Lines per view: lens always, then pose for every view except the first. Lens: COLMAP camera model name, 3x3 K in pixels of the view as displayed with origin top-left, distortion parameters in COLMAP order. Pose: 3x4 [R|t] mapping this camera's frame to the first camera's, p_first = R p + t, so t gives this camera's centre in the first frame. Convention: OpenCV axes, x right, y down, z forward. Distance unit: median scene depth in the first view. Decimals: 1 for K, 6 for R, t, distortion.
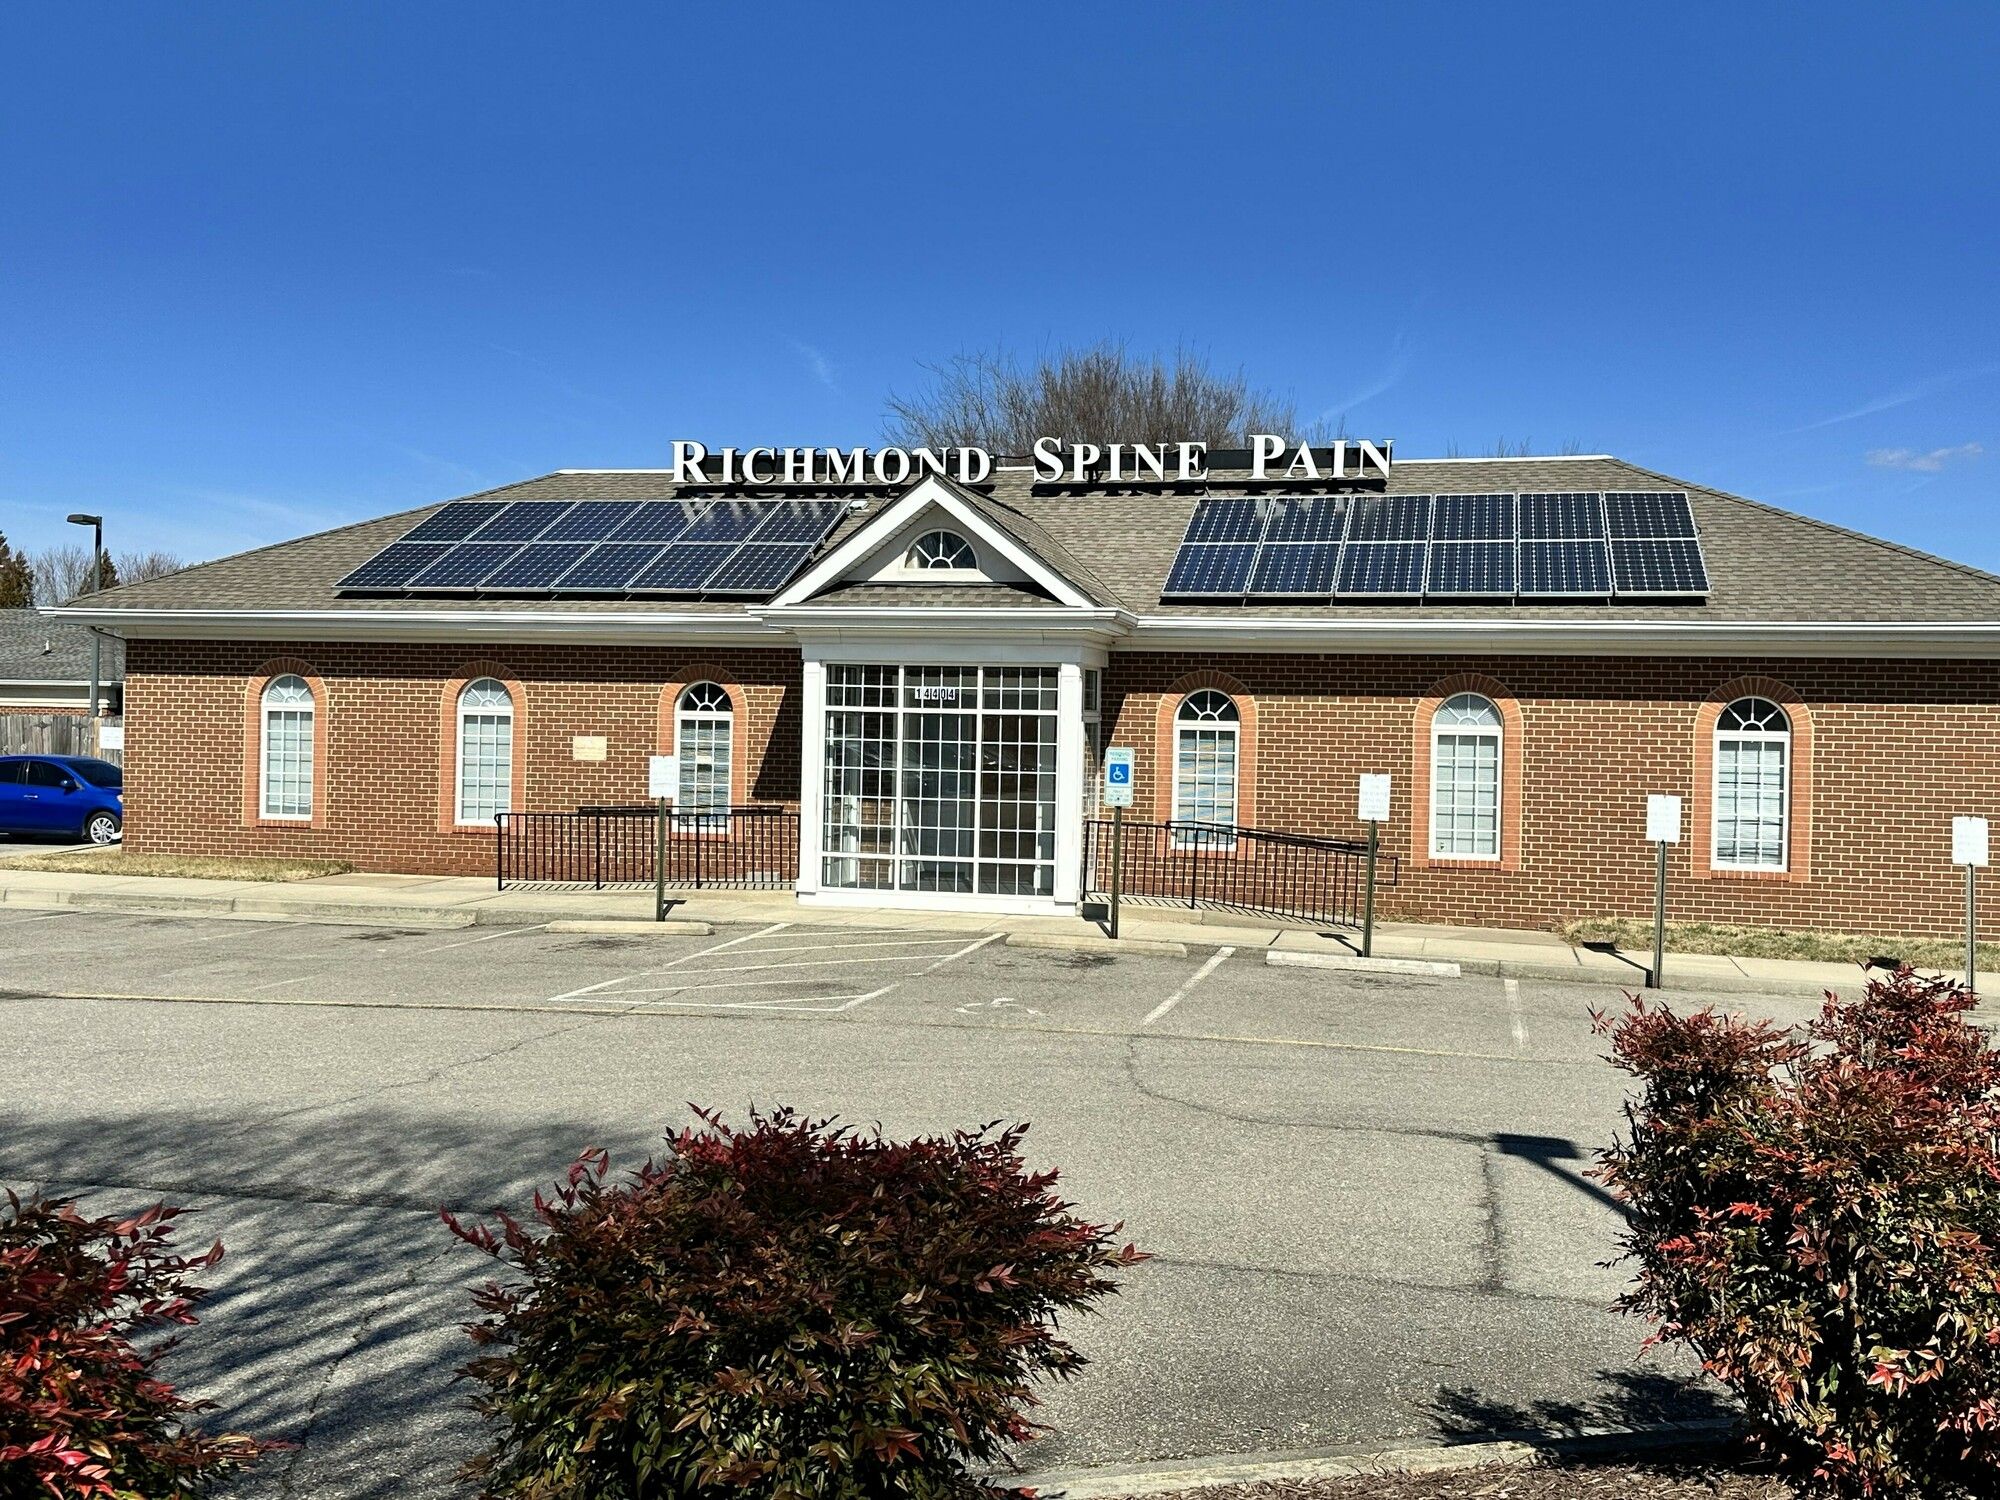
lens RADIAL K [[1912.5, 0, 1000.0], [0, 1912.5, 750.0], [0, 0, 1]] dist [0.122504, -0.006110]
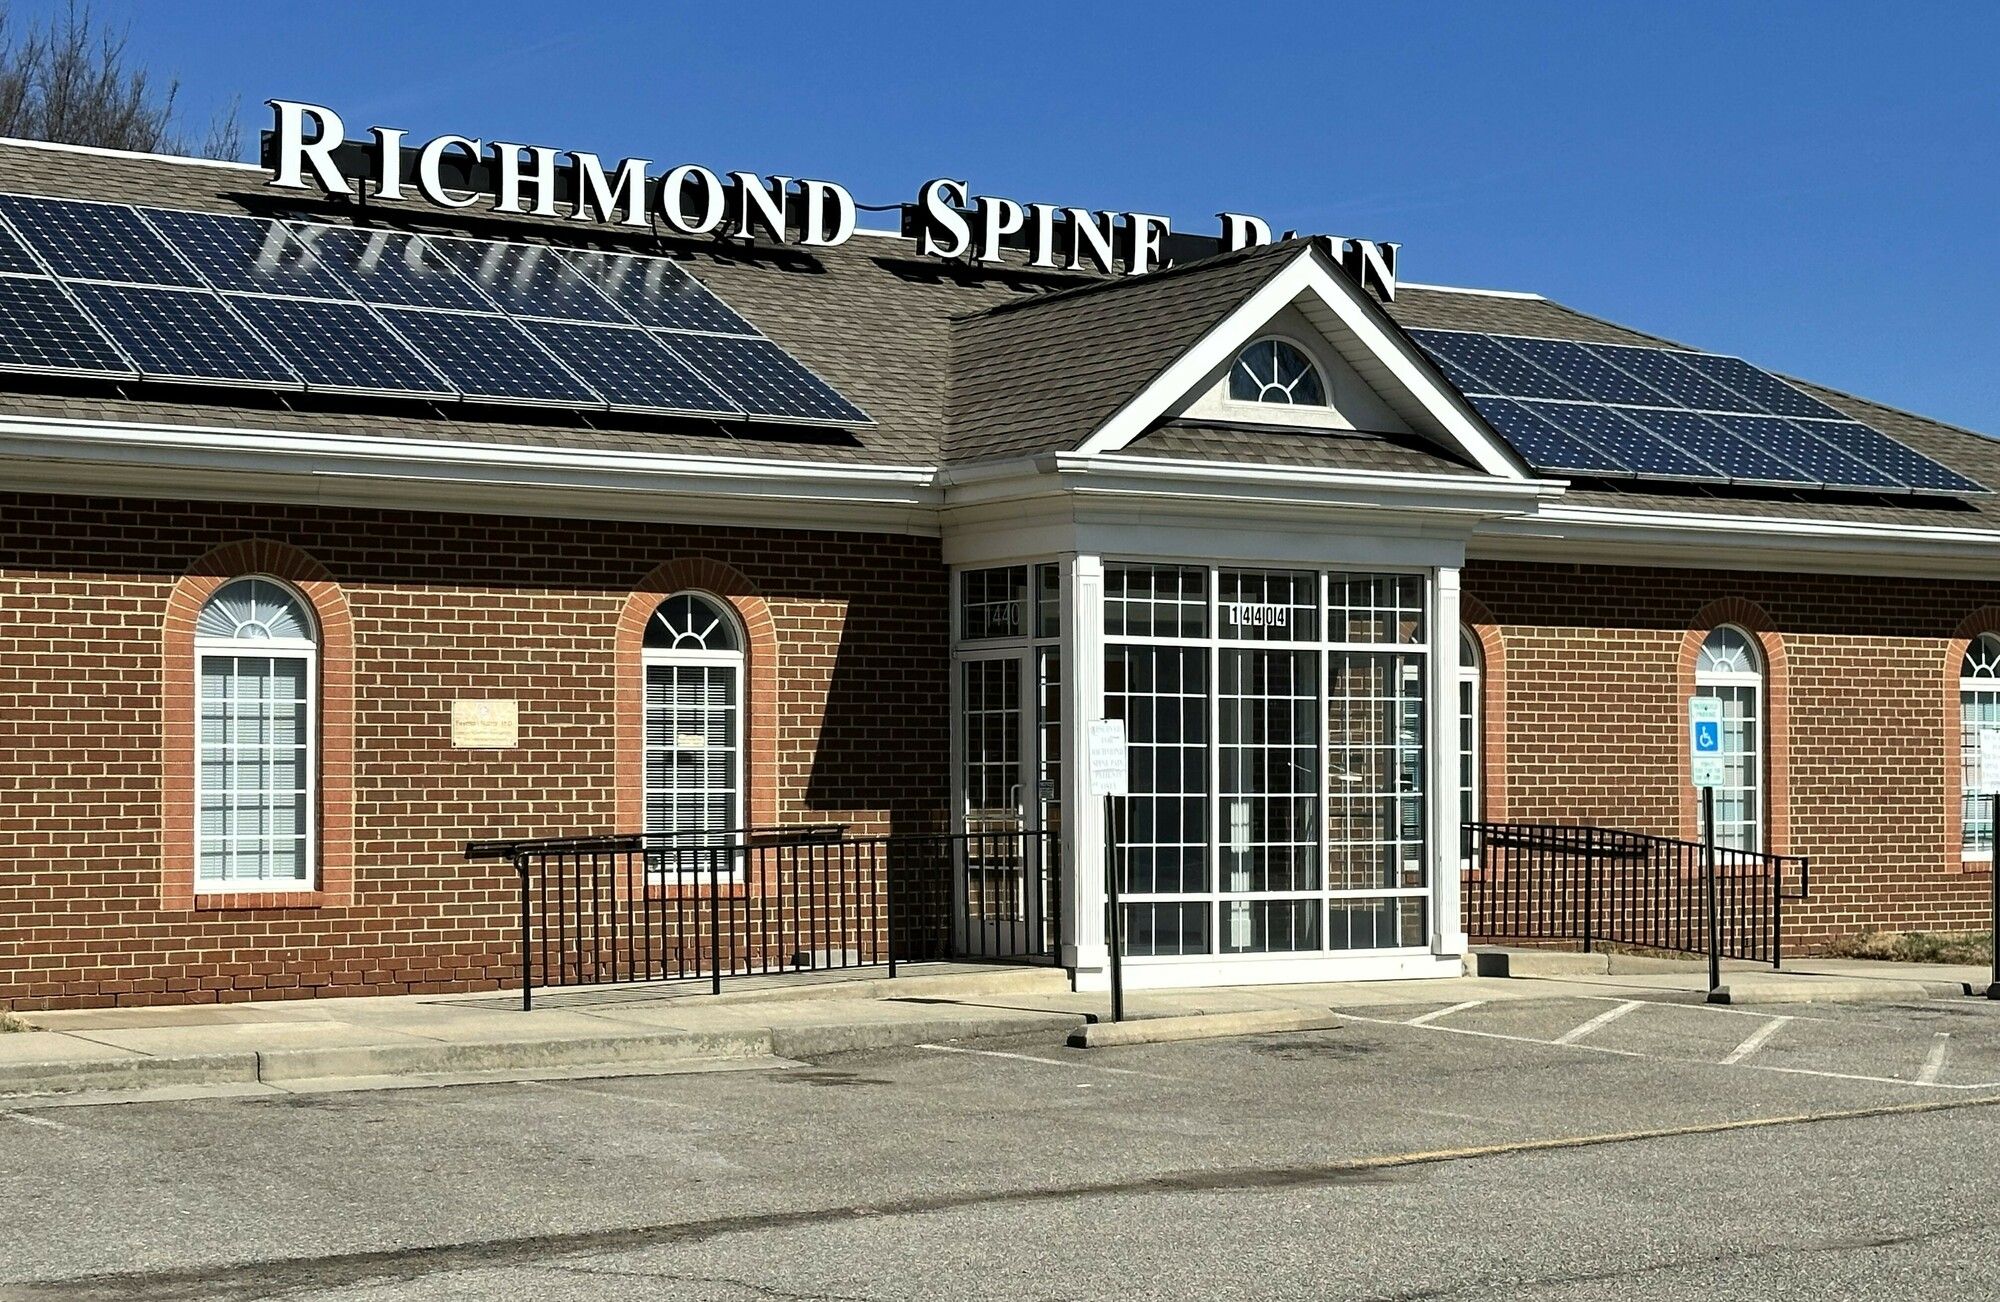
lens RADIAL K [[3541.4, 0, 1001.0], [0, 3541.4, 745.1], [0, 0, 1]] dist [0.142378, 0.055003]
pose [[0.681031, -0.012807, 0.732142, -0.854841], [0.024202, 0.999694, -0.005026, 0.013466], [-0.731854, 0.021142, 0.681133, 0.305731]]
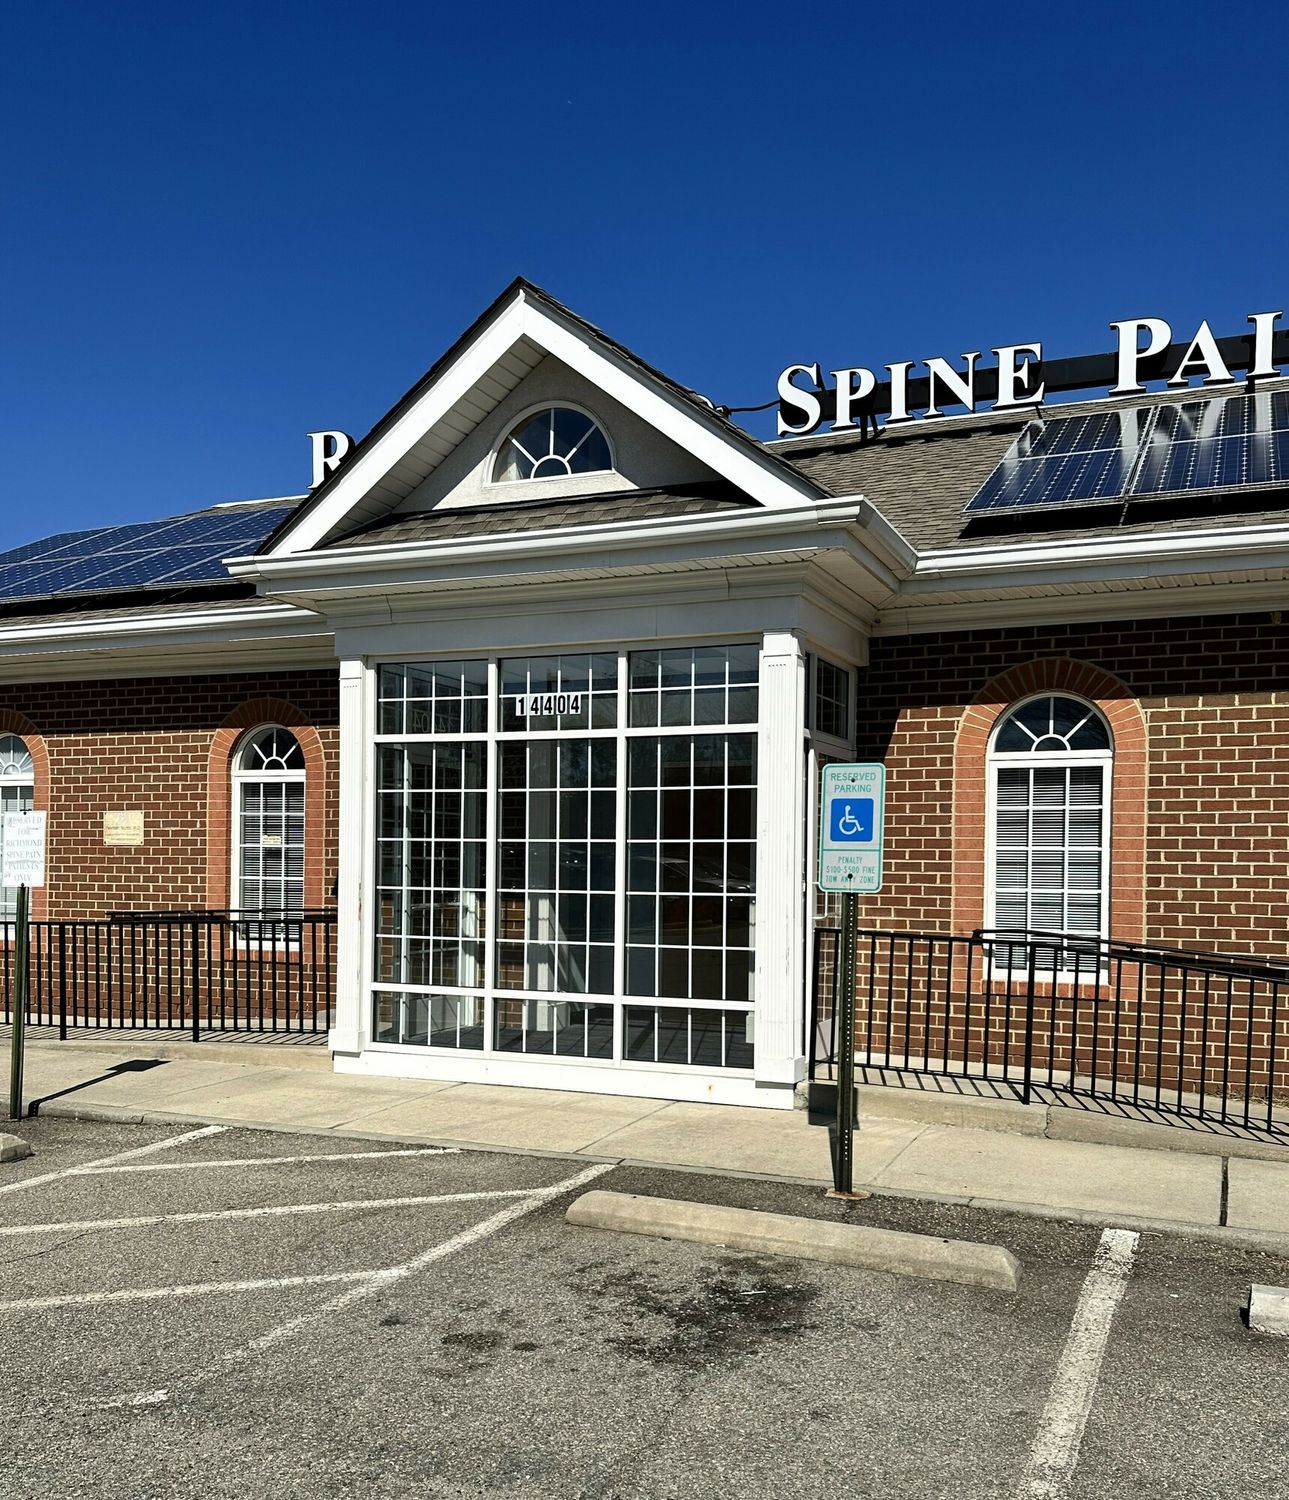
lens RADIAL K [[1350.2, 0, 637.9], [0, 1350.2, 874.9], [0, 0, 1]] dist [0.163065, -0.314582]
pose [[0.985227, -0.008579, -0.171039, 0.058225], [0.006885, 0.999921, -0.010495, 0.024343], [0.171115, 0.009162, 0.985208, 0.588700]]
